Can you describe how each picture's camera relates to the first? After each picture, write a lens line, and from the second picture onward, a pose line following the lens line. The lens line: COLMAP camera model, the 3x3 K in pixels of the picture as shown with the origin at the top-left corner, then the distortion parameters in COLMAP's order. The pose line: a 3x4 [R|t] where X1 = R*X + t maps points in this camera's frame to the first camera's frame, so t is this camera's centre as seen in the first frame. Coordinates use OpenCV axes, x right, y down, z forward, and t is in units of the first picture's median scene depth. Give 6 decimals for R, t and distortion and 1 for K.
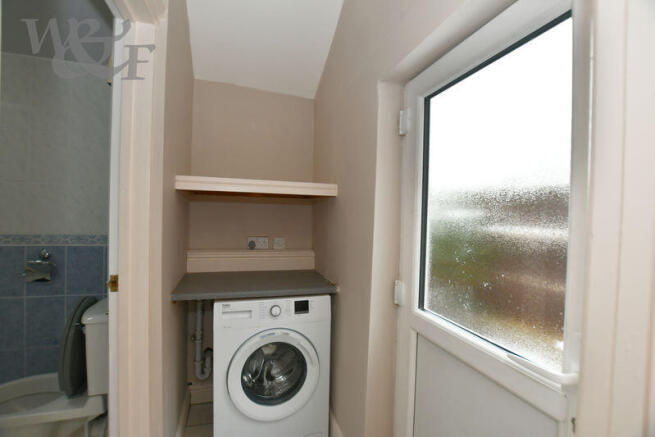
lens RADIAL K [[287.5, 0, 328.5], [0, 287.5, 218.9], [0, 0, 1]] dist [-0.017469, 0.000011]
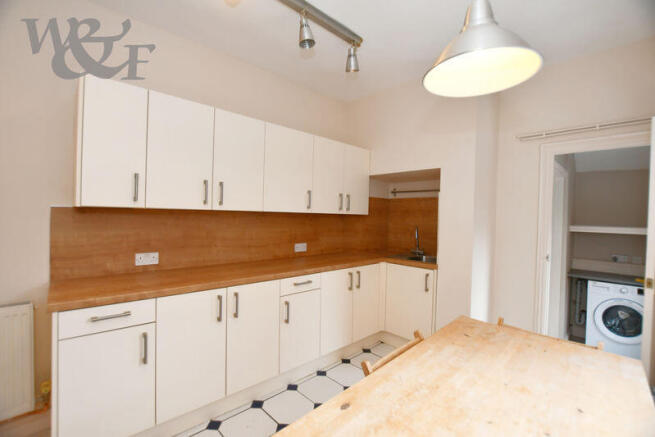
lens RADIAL K [[287.5, 0, 329.3], [0, 287.5, 217.9], [0, 0, 1]] dist [-0.017469, 0.000011]
pose [[0.427242, 0.006426, -0.904114, 0.575548], [-0.030845, 0.999496, -0.007472, -0.100377], [0.903611, 0.031080, 0.427225, -1.406485]]
